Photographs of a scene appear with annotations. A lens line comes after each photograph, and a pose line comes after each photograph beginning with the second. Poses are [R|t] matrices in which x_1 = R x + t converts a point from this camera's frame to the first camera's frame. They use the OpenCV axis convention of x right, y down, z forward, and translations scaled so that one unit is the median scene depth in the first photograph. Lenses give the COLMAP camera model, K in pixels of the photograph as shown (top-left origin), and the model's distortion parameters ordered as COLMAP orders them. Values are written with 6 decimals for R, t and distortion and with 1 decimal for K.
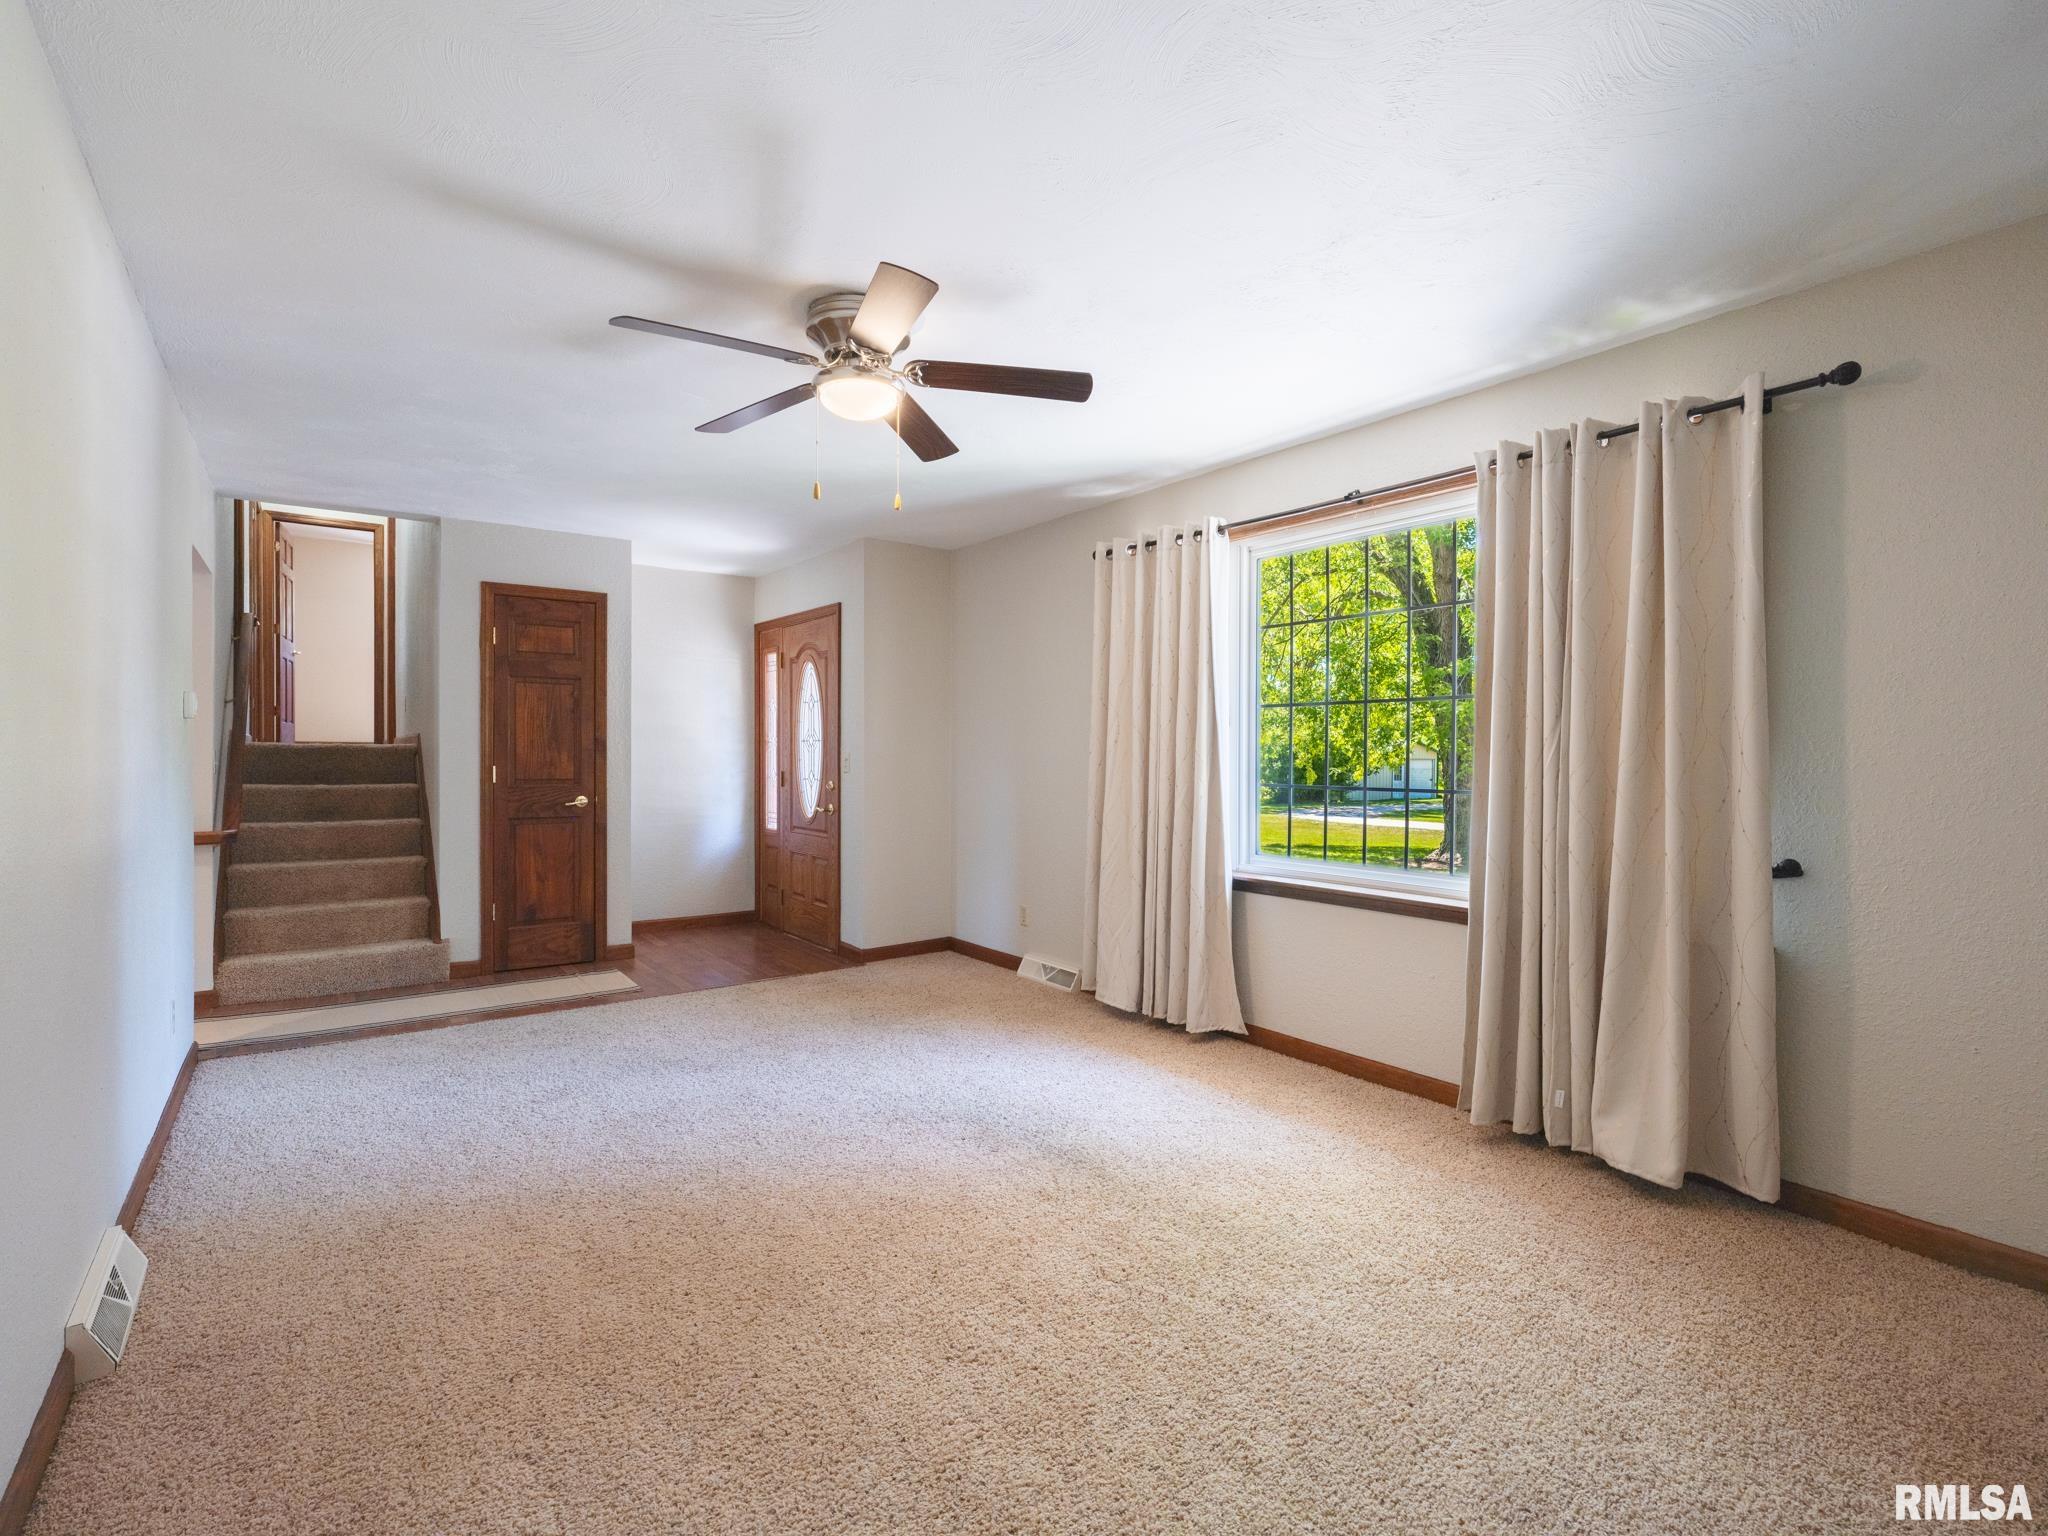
lens RADIAL K [[968.8, 0, 1023.4], [0, 968.8, 764.6], [0, 0, 1]] dist [-0.006264, 0.002168]
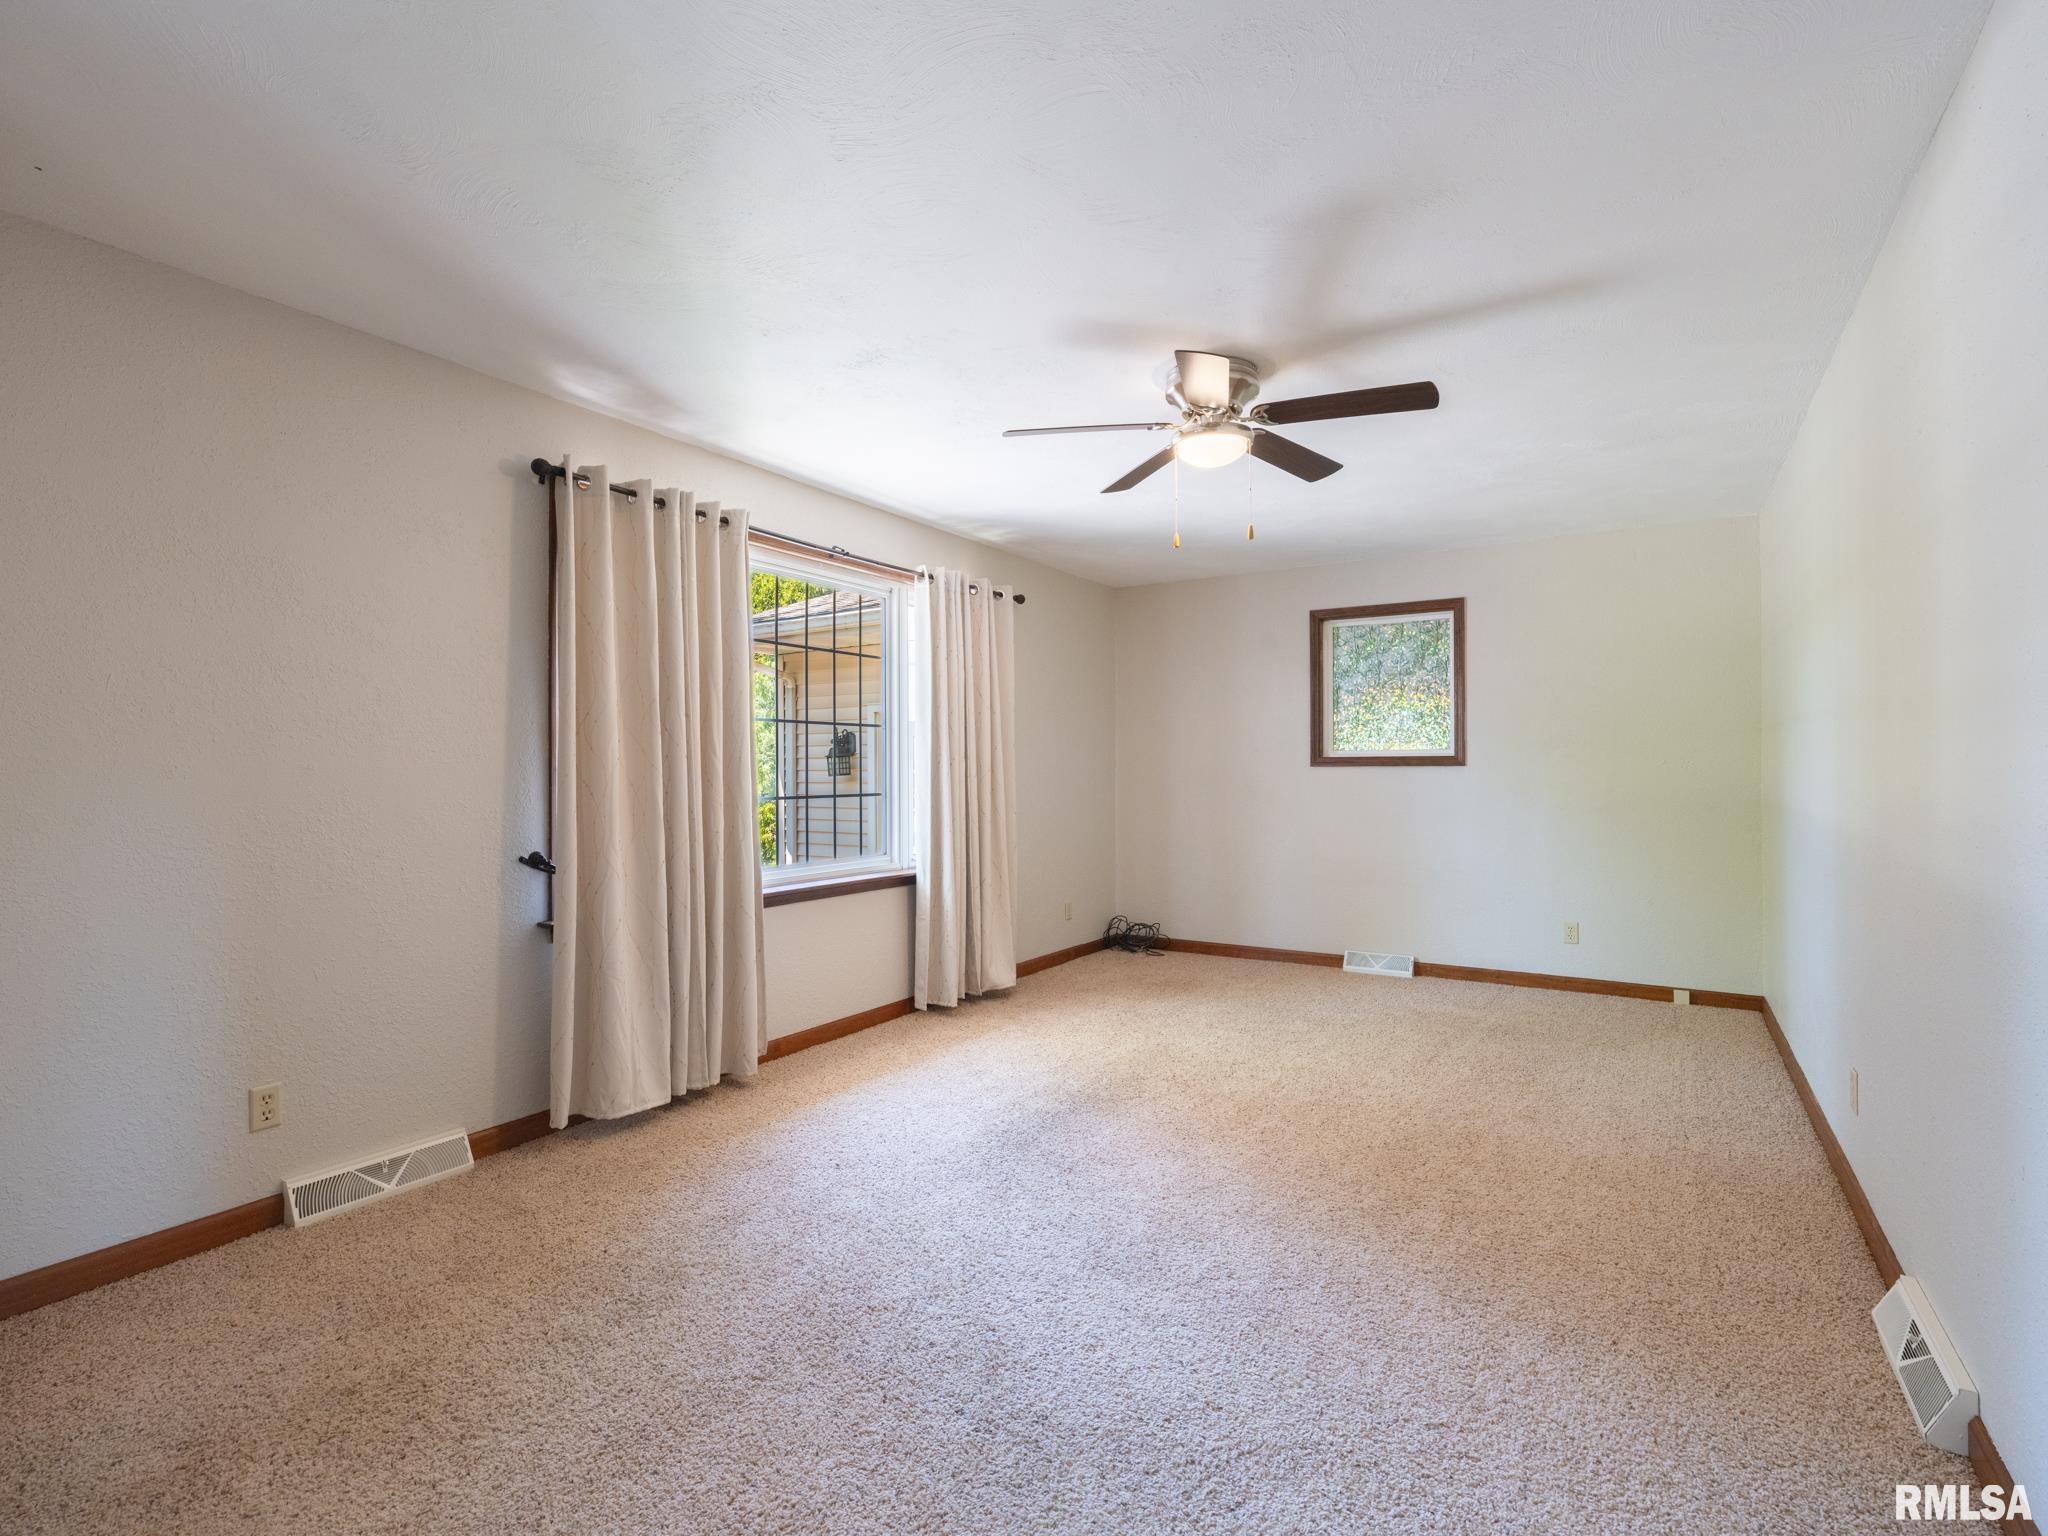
lens RADIAL K [[968.8, 0, 1039.8], [0, 968.8, 773.8], [0, 0, 1]] dist [-0.006264, 0.002168]
pose [[-0.374205, 0.004206, 0.927336, -0.589117], [0.024349, 0.999690, 0.005291, -0.001570], [-0.927026, 0.024560, -0.374192, 0.834364]]
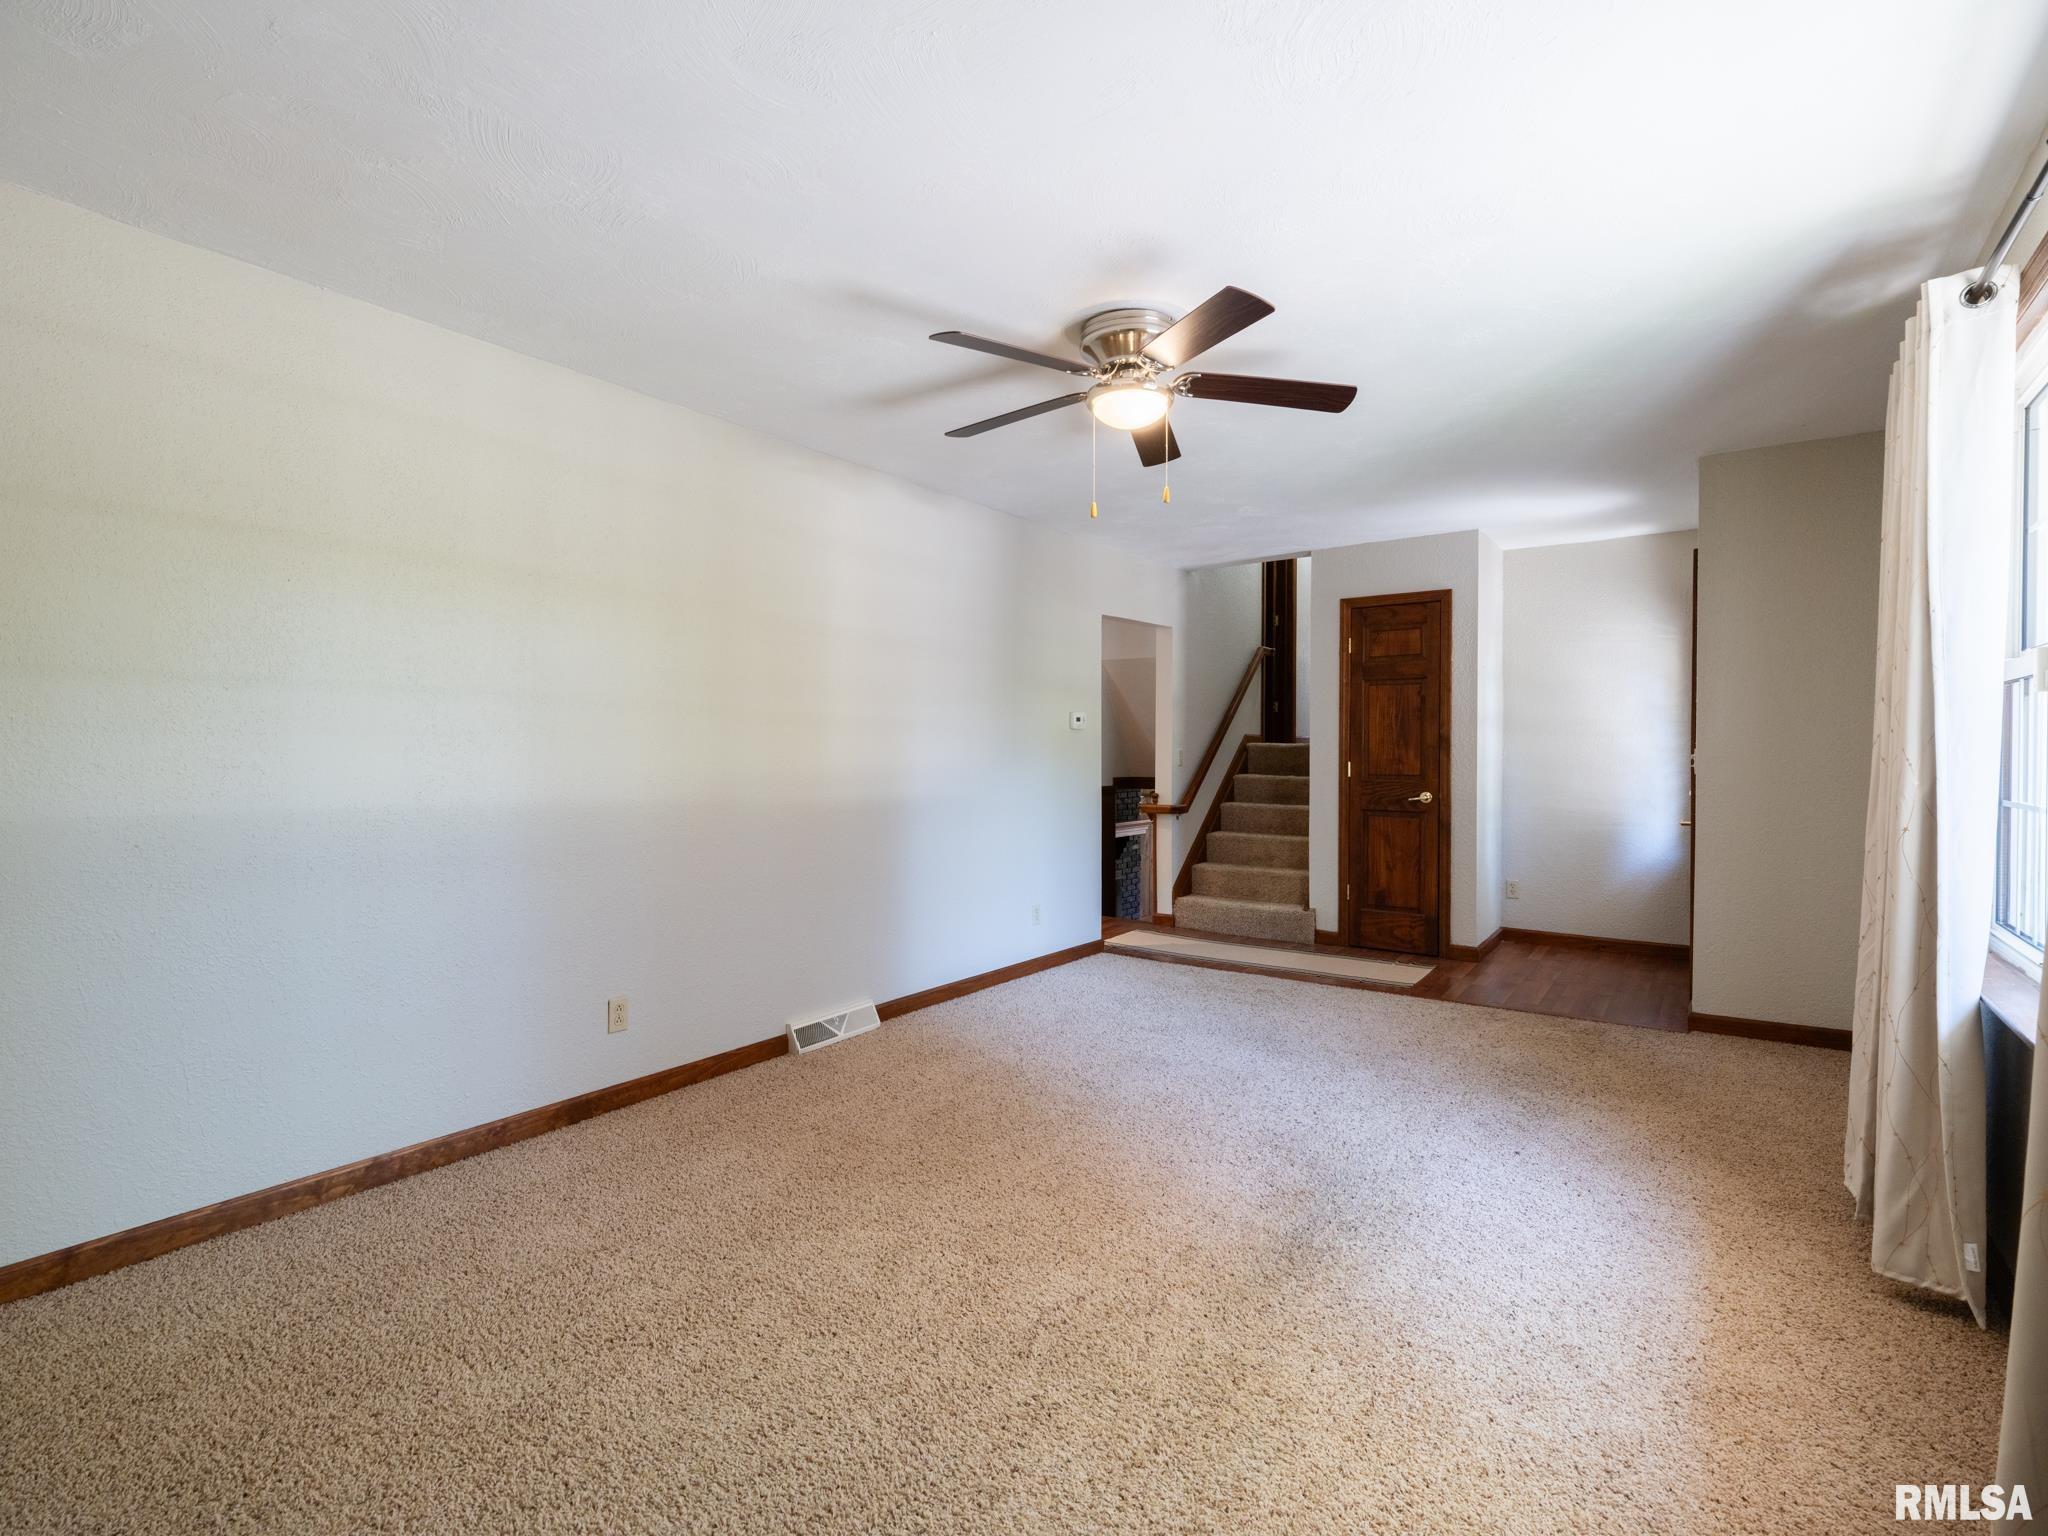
lens RADIAL K [[968.8, 0, 1020.6], [0, 968.8, 771.4], [0, 0, 1]] dist [-0.006264, 0.002168]
pose [[0.298986, 0.016940, -0.954107, 0.413249], [-0.008684, 0.999849, 0.015031, -0.001088], [0.954218, 0.003792, 0.299088, 0.303743]]
